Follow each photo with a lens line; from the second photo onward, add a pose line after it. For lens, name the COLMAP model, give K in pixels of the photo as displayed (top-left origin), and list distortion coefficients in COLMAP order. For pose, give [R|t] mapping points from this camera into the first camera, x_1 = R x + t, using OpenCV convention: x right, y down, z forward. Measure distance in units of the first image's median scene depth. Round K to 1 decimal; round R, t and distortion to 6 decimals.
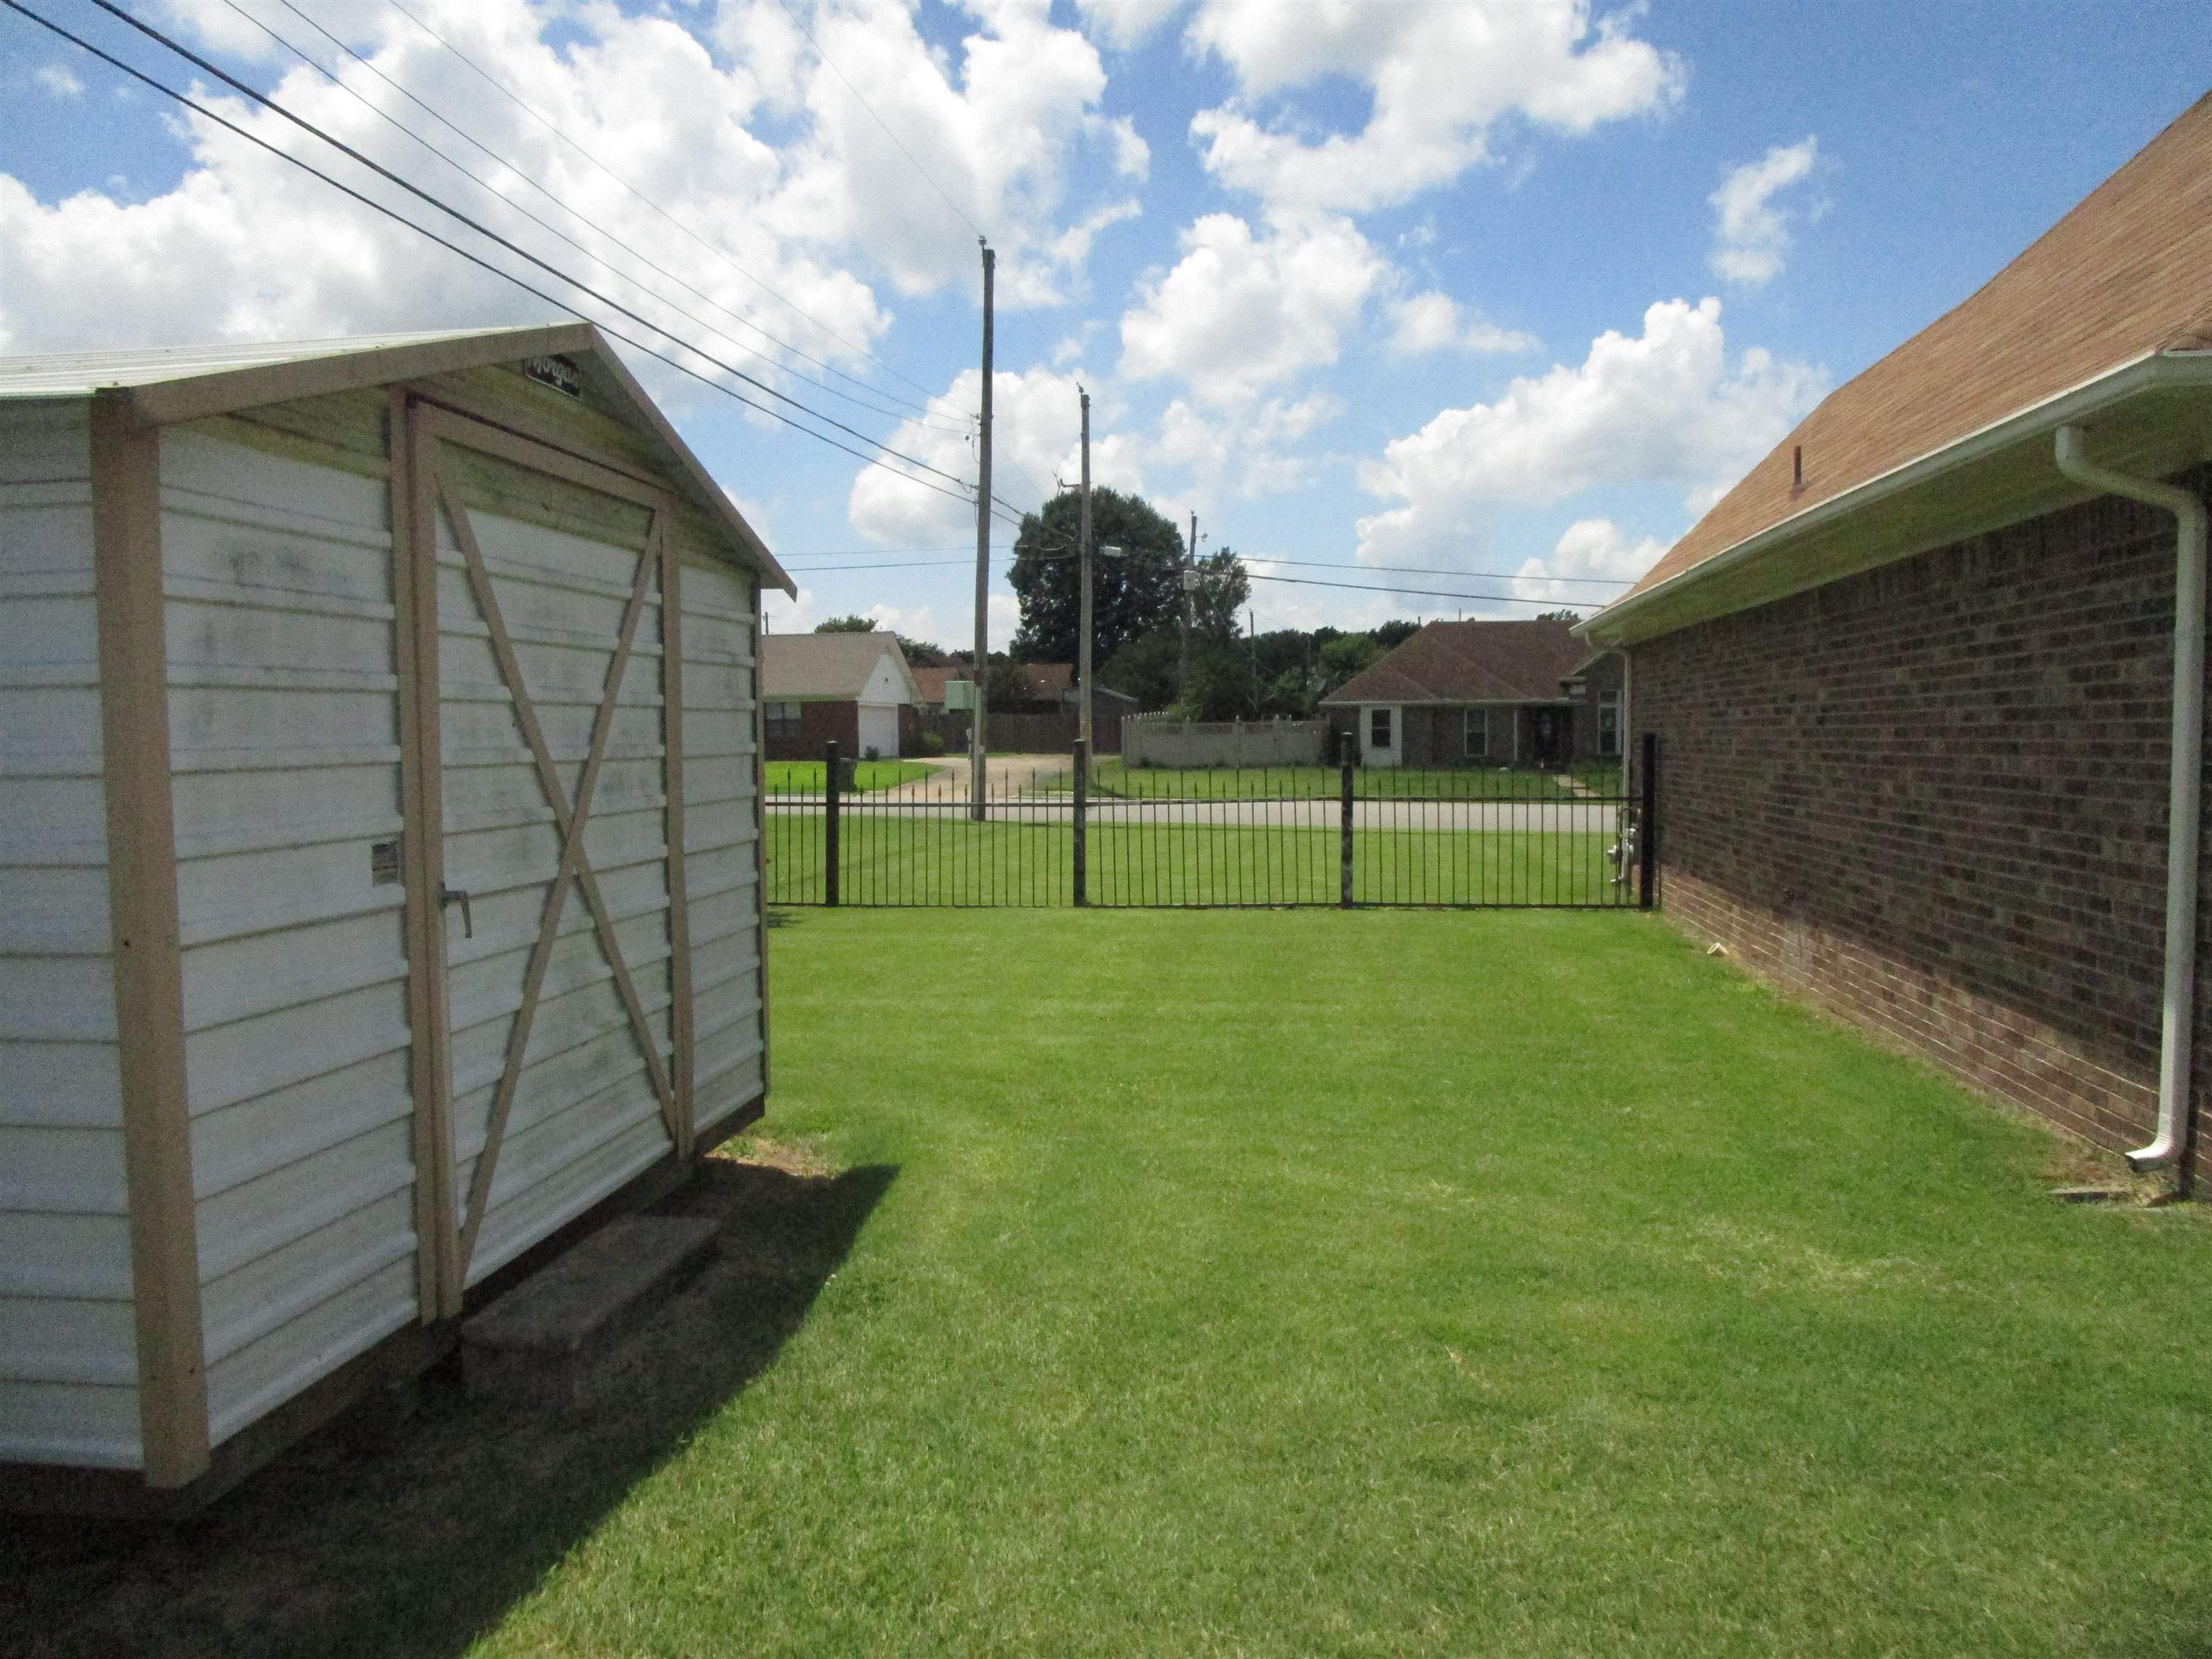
lens RADIAL K [[1568.1, 0, 1102.9], [0, 1568.1, 848.2], [0, 0, 1]] dist [-0.018847, -0.003280]
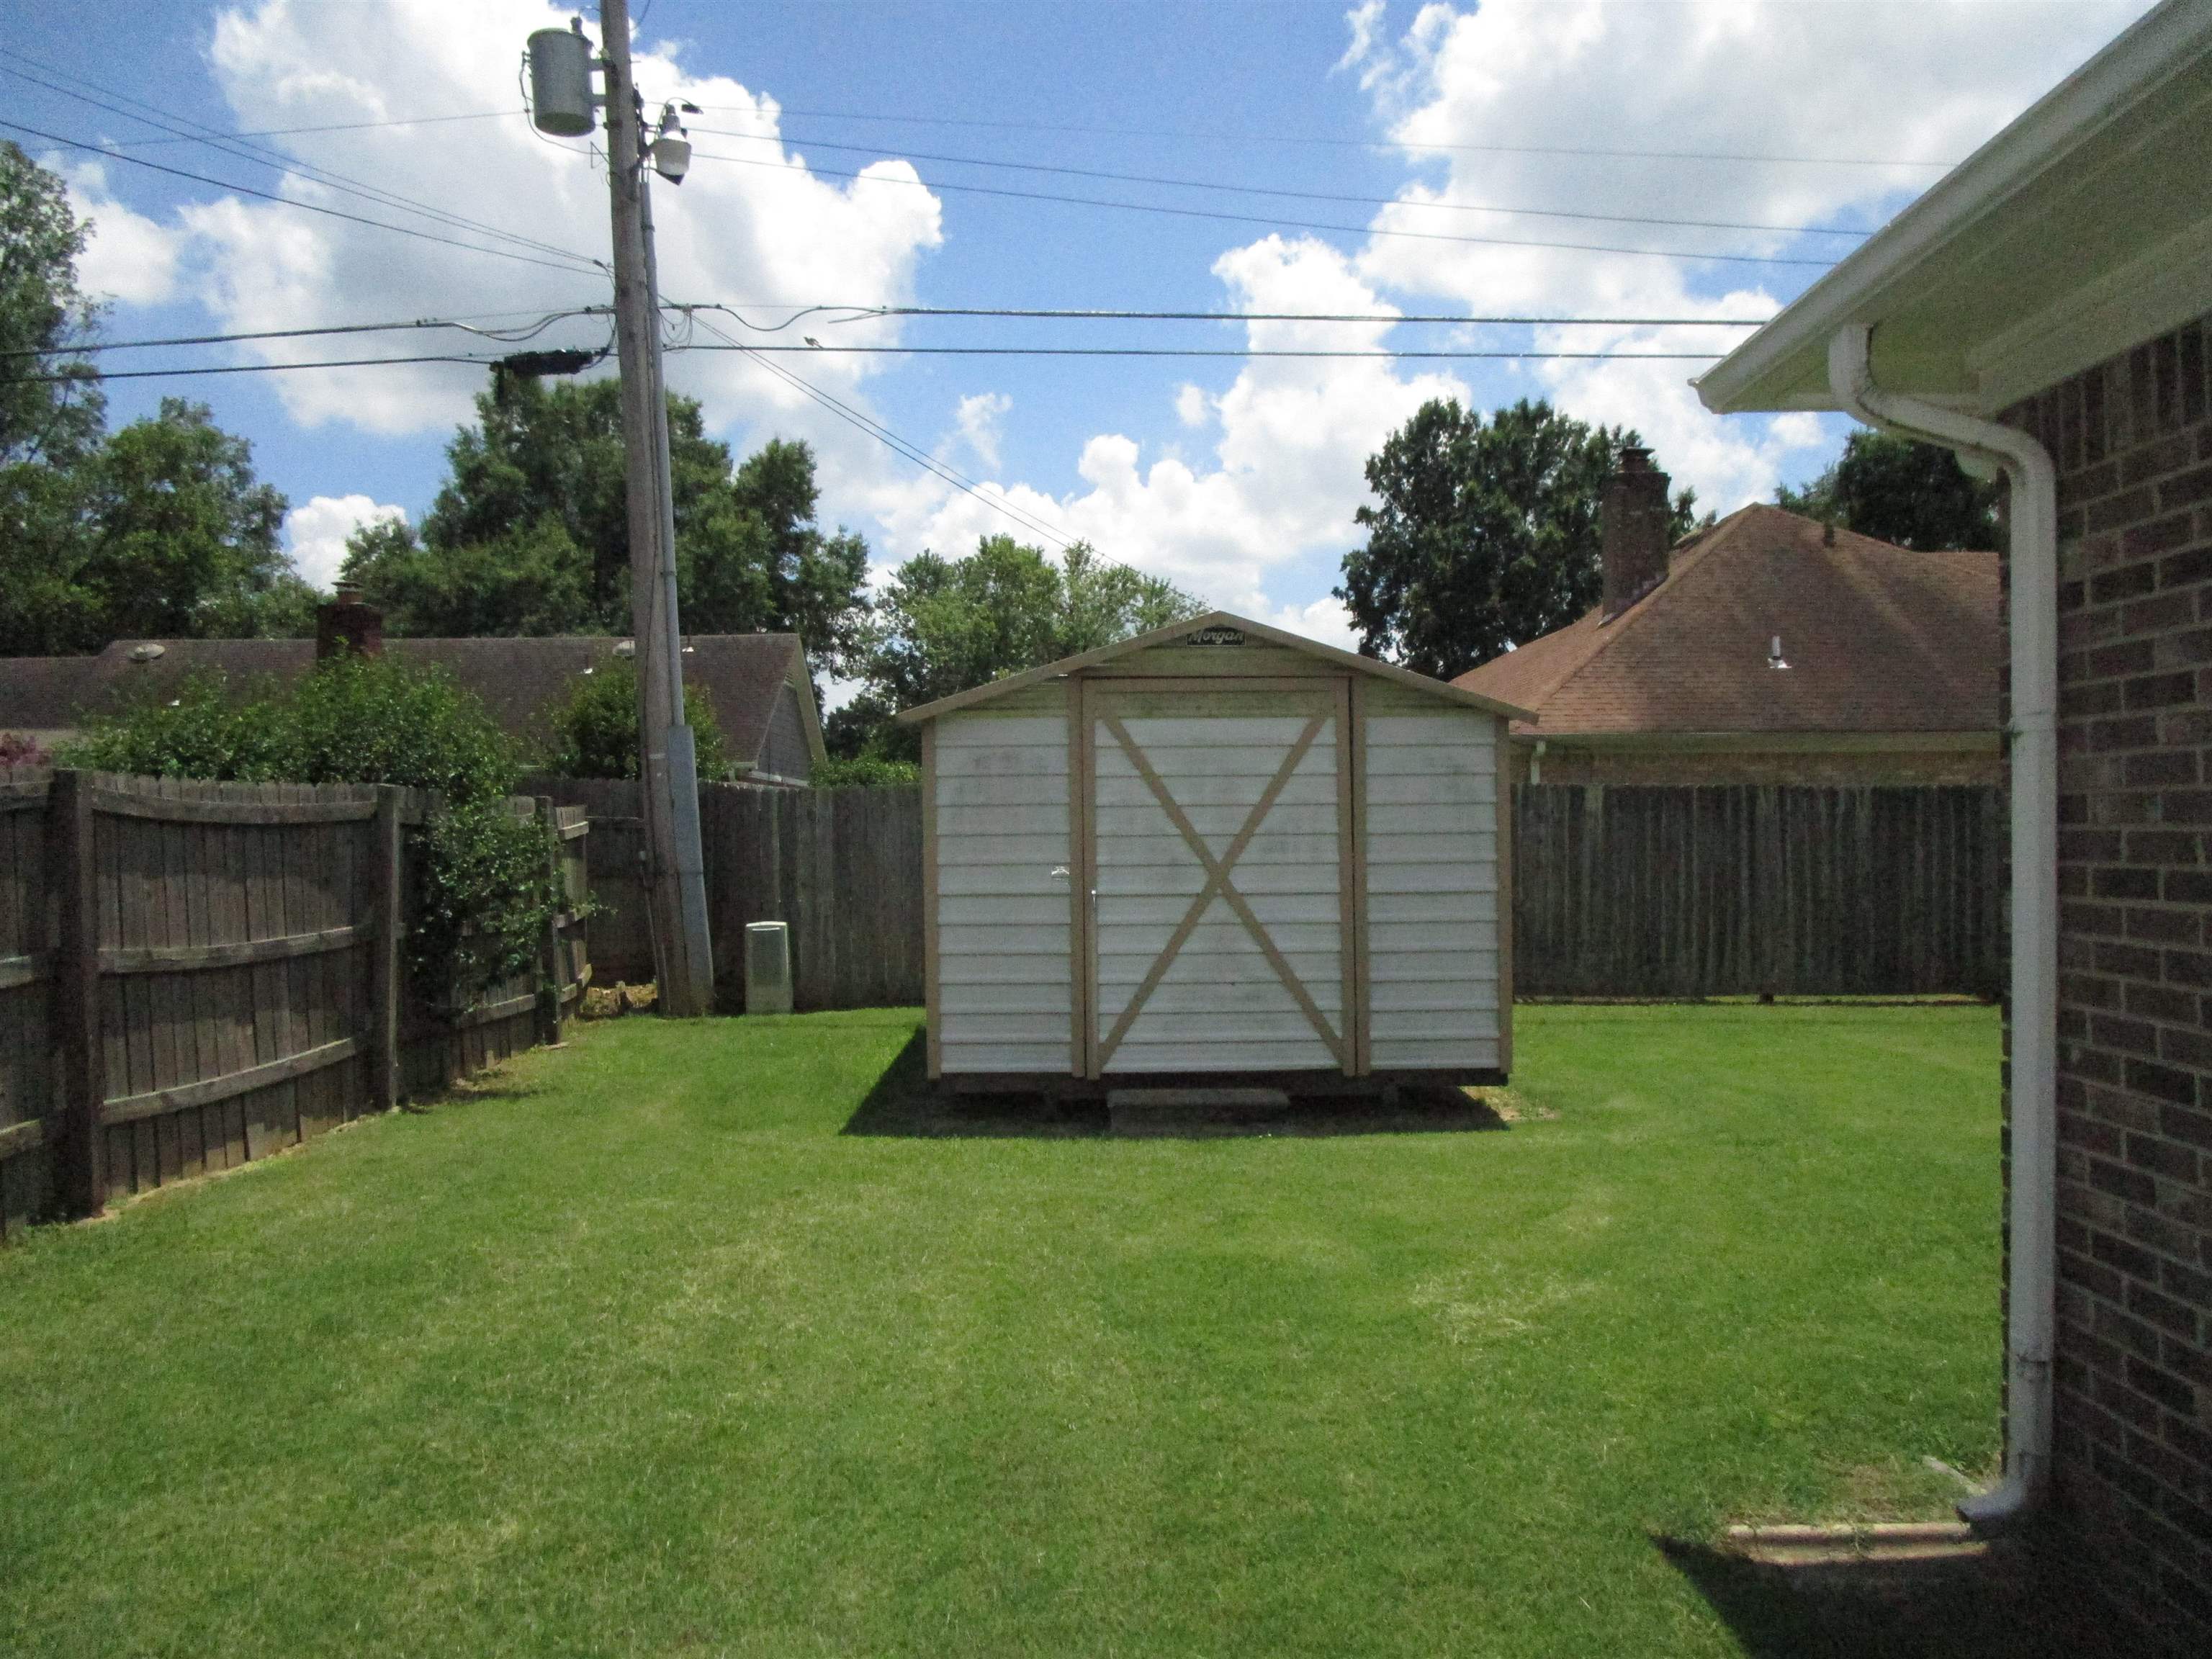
lens RADIAL K [[1568.1, 0, 1106.2], [0, 1568.1, 822.4], [0, 0, 1]] dist [-0.018847, -0.003280]
pose [[0.142417, 0.003100, -0.989802, 1.804626], [-0.062227, 0.998045, -0.005828, -0.057190], [0.987849, 0.062423, 0.142331, 0.668714]]
